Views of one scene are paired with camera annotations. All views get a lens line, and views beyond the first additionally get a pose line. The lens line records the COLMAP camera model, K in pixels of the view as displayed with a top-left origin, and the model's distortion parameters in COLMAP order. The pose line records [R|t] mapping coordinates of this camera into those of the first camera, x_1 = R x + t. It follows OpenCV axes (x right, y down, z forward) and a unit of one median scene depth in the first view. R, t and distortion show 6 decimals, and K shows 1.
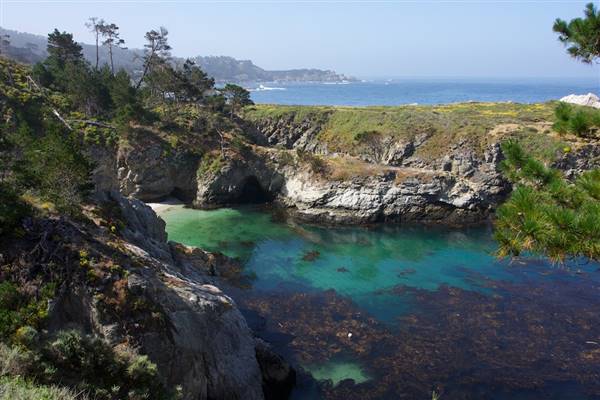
lens RADIAL K [[512.1, 0, 292.0], [0, 512.1, 198.1], [0, 0, 1]] dist [-0.058763, 0.014125]
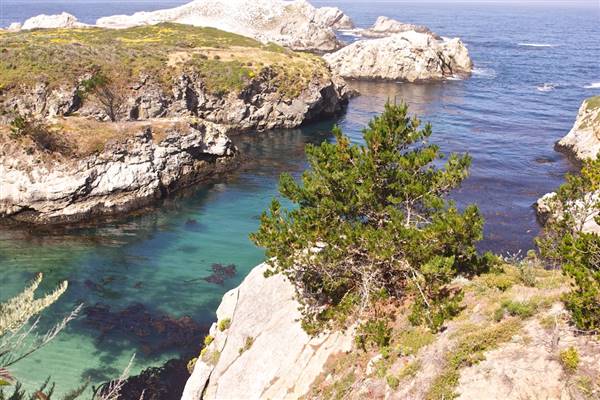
lens RADIAL K [[601.2, 0, 279.2], [0, 601.2, 201.0], [0, 0, 1]] dist [-0.078724, 0.005267]
pose [[0.520391, -0.264432, 0.811954, -0.441789], [0.177227, 0.963587, 0.200229, -0.089975], [-0.835335, 0.039703, 0.548306, 0.368433]]
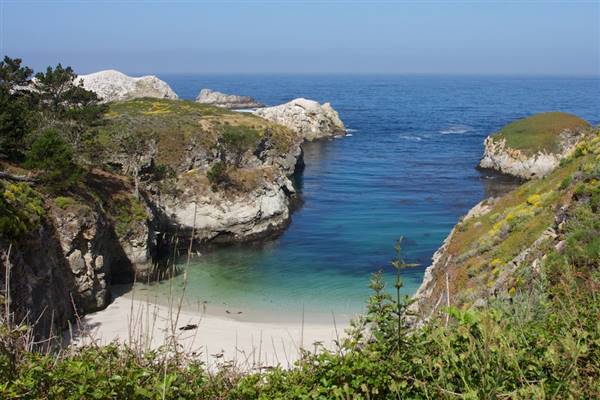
lens RADIAL K [[678.9, 0, 300.0], [0, 678.9, 200.0], [0, 0, 1]] dist [-0.029892, -0.001761]
pose [[0.121771, -0.181370, 0.975847, -1.075092], [0.234130, 0.960668, 0.149333, -0.177103], [-0.964549, 0.210291, 0.159445, 0.742416]]
